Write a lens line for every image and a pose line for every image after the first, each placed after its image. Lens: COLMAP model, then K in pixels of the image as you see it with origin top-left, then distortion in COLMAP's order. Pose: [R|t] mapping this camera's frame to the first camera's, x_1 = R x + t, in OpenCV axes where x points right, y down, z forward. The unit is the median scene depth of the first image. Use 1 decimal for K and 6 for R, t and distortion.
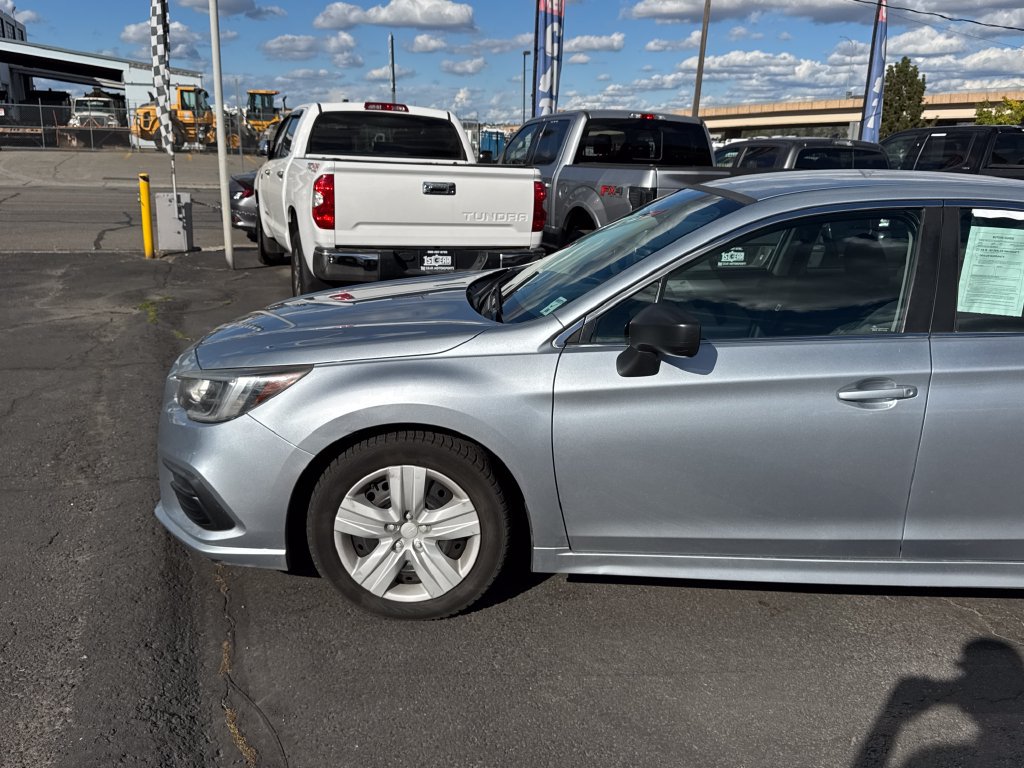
lens RADIAL K [[917.7, 0, 493.8], [0, 917.7, 382.5], [0, 0, 1]] dist [0.124748, -0.241461]
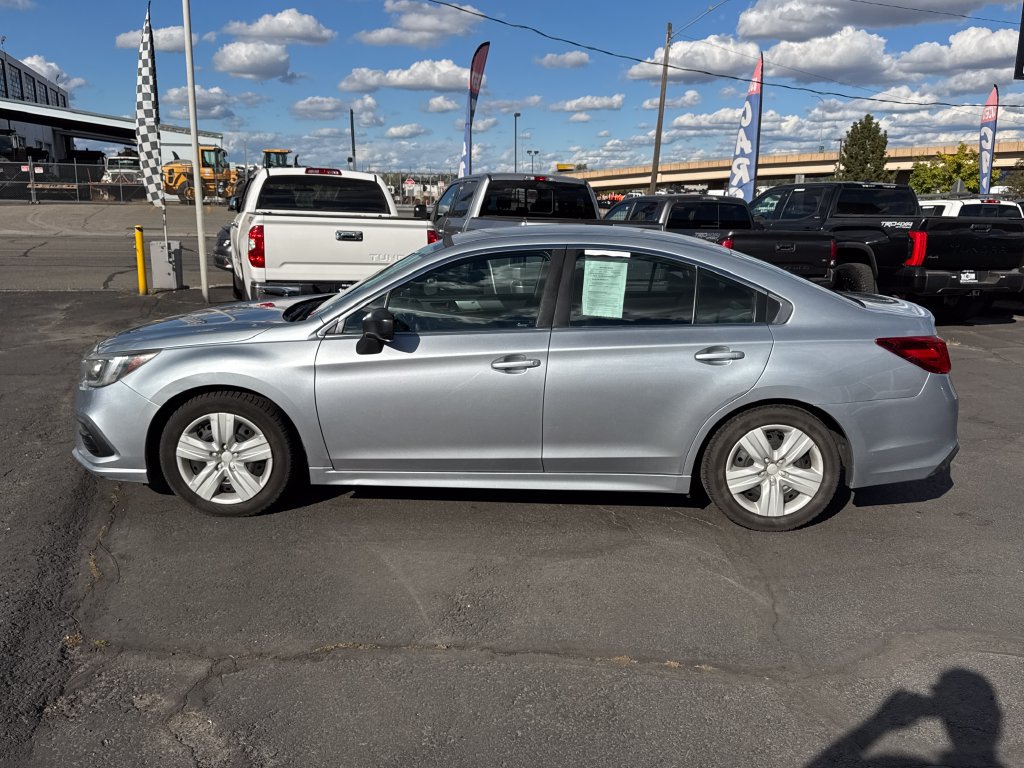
lens RADIAL K [[871.3, 0, 512.0], [0, 871.3, 384.0], [0, 0, 1]] dist [0.100324, -0.180551]
pose [[0.999983, -0.004577, -0.003477, 0.366724], [0.004439, 0.999245, -0.038586, 0.092119], [0.003651, 0.038570, 0.999249, -0.442860]]
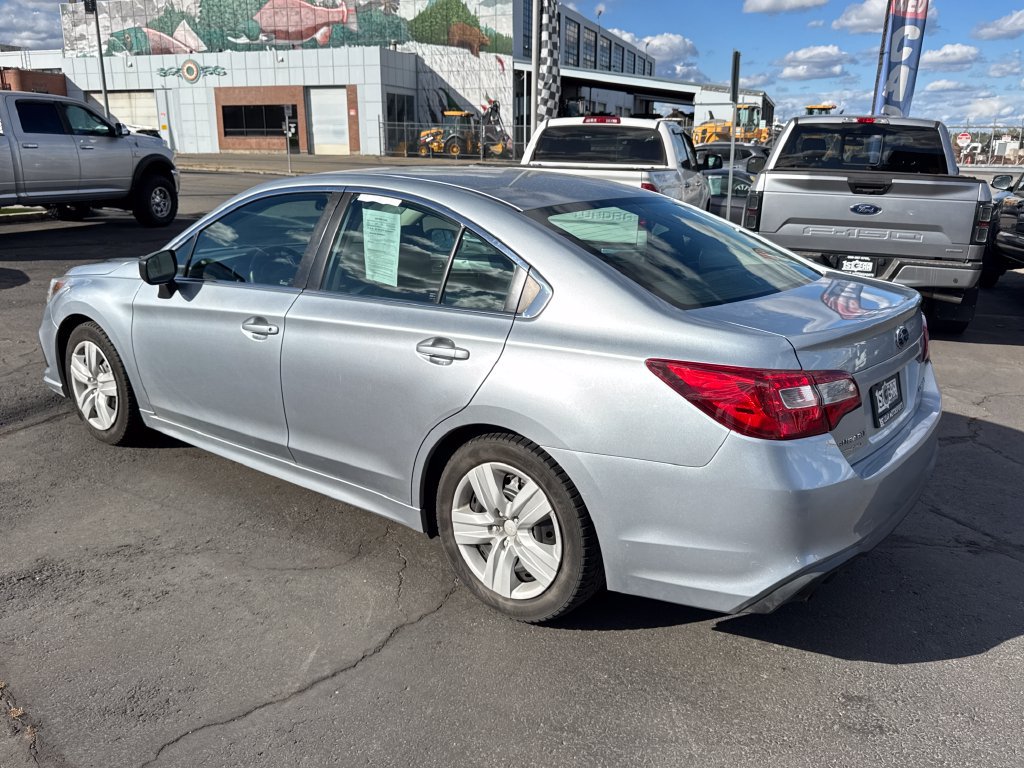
lens RADIAL K [[871.3, 0, 512.0], [0, 871.3, 384.0], [0, 0, 1]] dist [0.100324, -0.180551]
pose [[0.780448, 0.150952, -0.606725, 1.329565], [-0.151190, 0.987182, 0.051128, -0.026449], [0.606666, 0.051828, 0.793266, 0.199738]]
